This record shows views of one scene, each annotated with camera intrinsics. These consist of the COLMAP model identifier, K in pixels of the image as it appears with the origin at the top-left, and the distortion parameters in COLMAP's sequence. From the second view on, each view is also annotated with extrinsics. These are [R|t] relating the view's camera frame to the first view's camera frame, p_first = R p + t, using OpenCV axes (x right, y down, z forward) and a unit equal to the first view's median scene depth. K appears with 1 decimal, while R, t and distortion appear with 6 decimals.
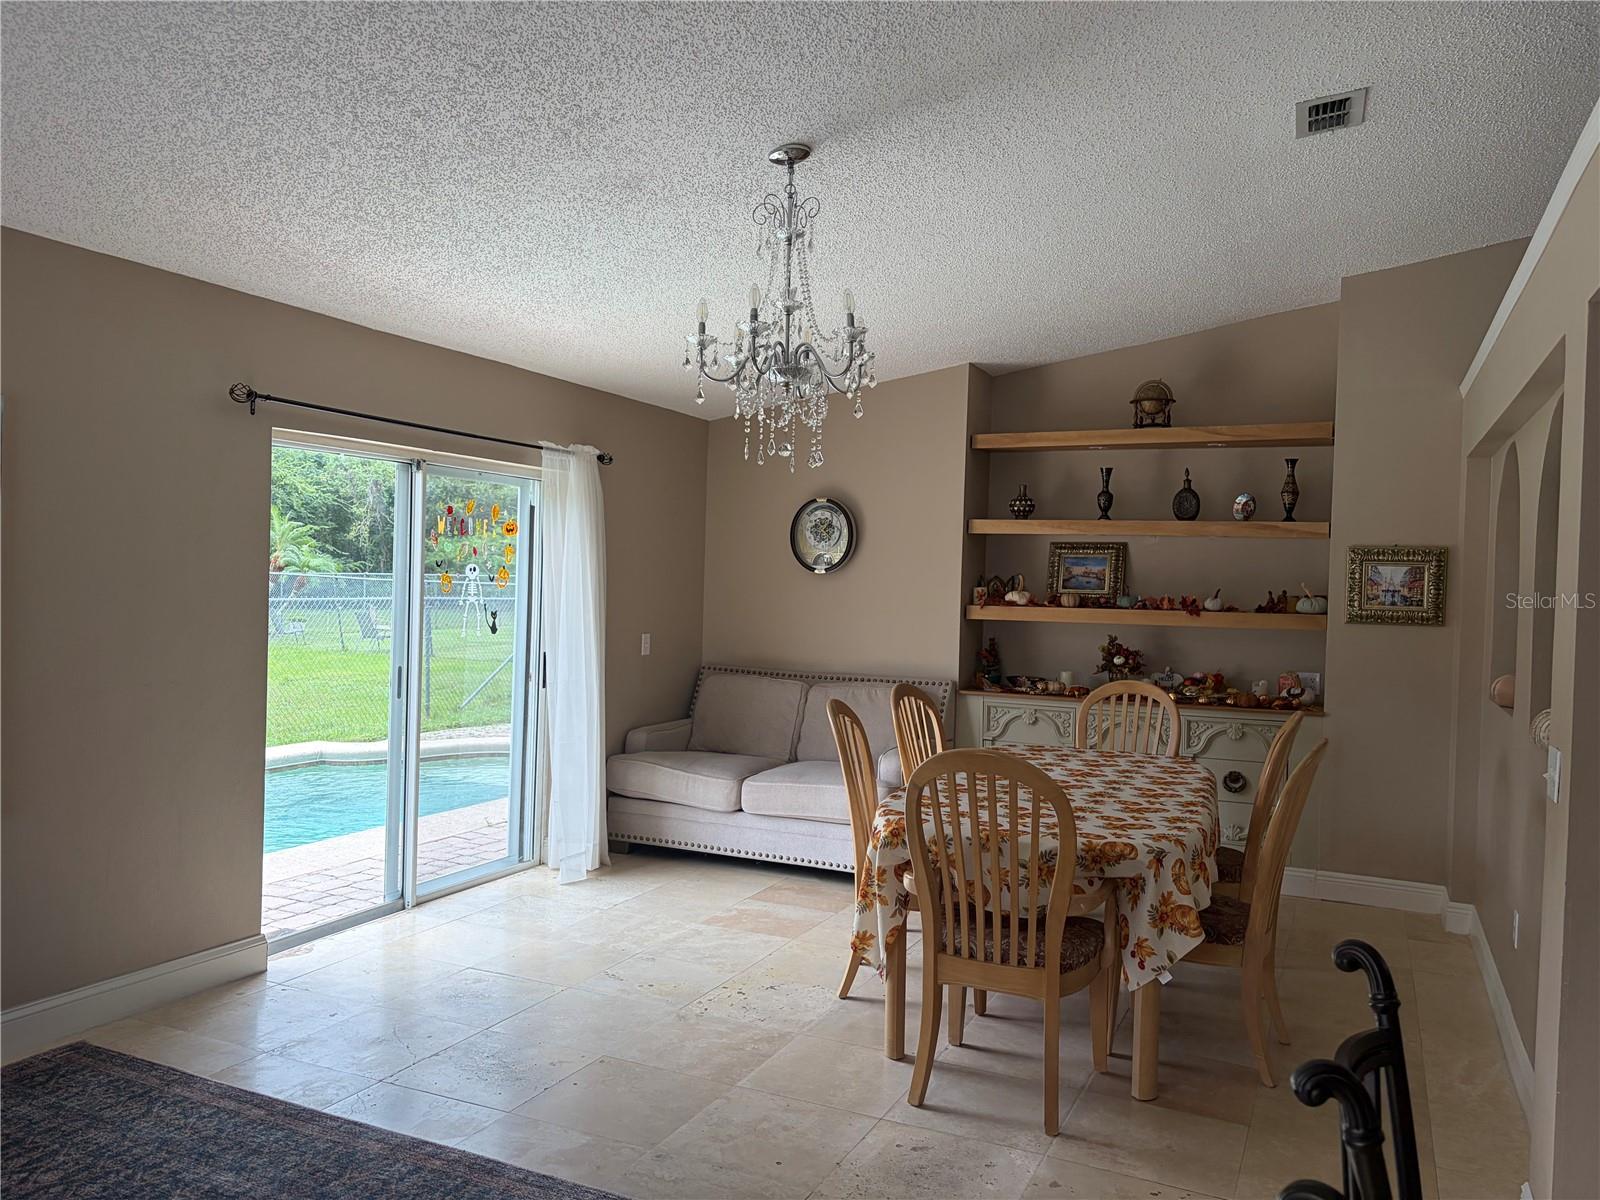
lens RADIAL K [[1197.9, 0, 800.0], [0, 1197.9, 600.0], [0, 0, 1]] dist [0.162275, -0.002785]
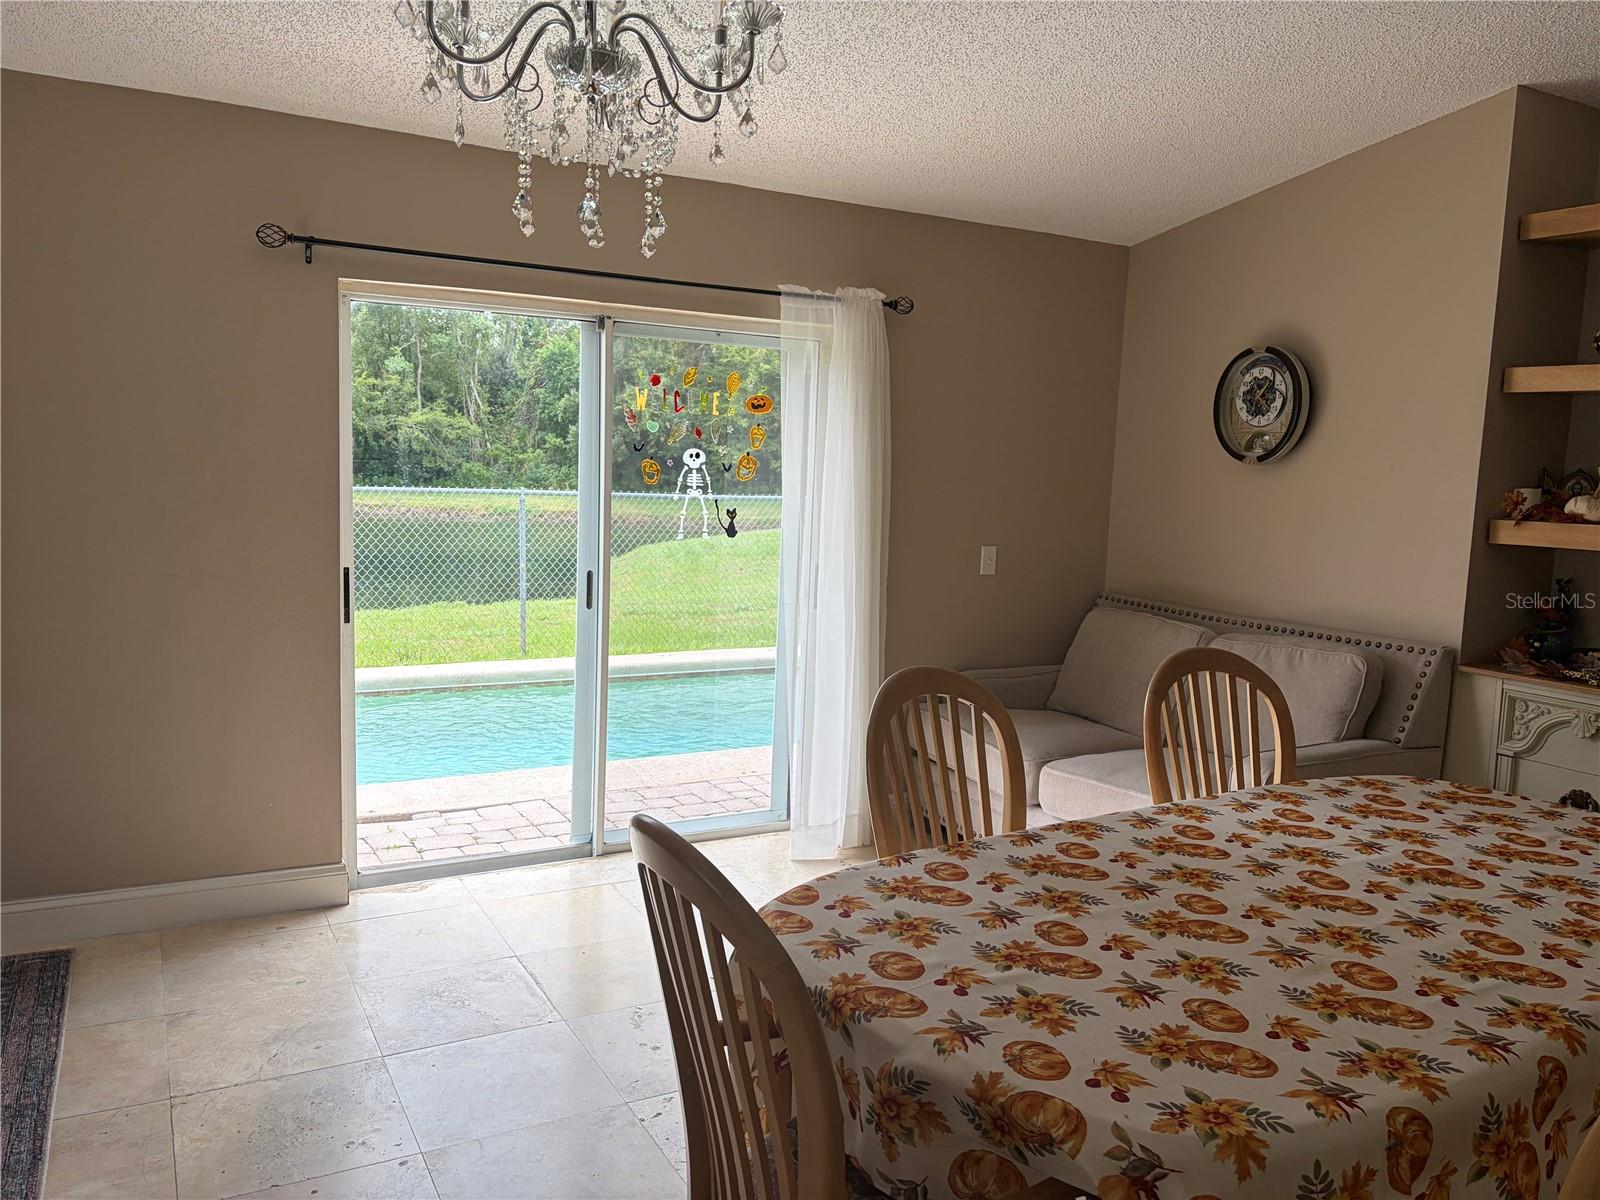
lens RADIAL K [[1210.8, 0, 800.0], [0, 1210.8, 600.0], [0, 0, 1]] dist [0.104969, -0.097244]
pose [[0.814895, 0.068955, -0.575493, 0.234920], [-0.022490, 0.995912, 0.087485, -0.001886], [0.579172, -0.058348, 0.813114, 0.357001]]
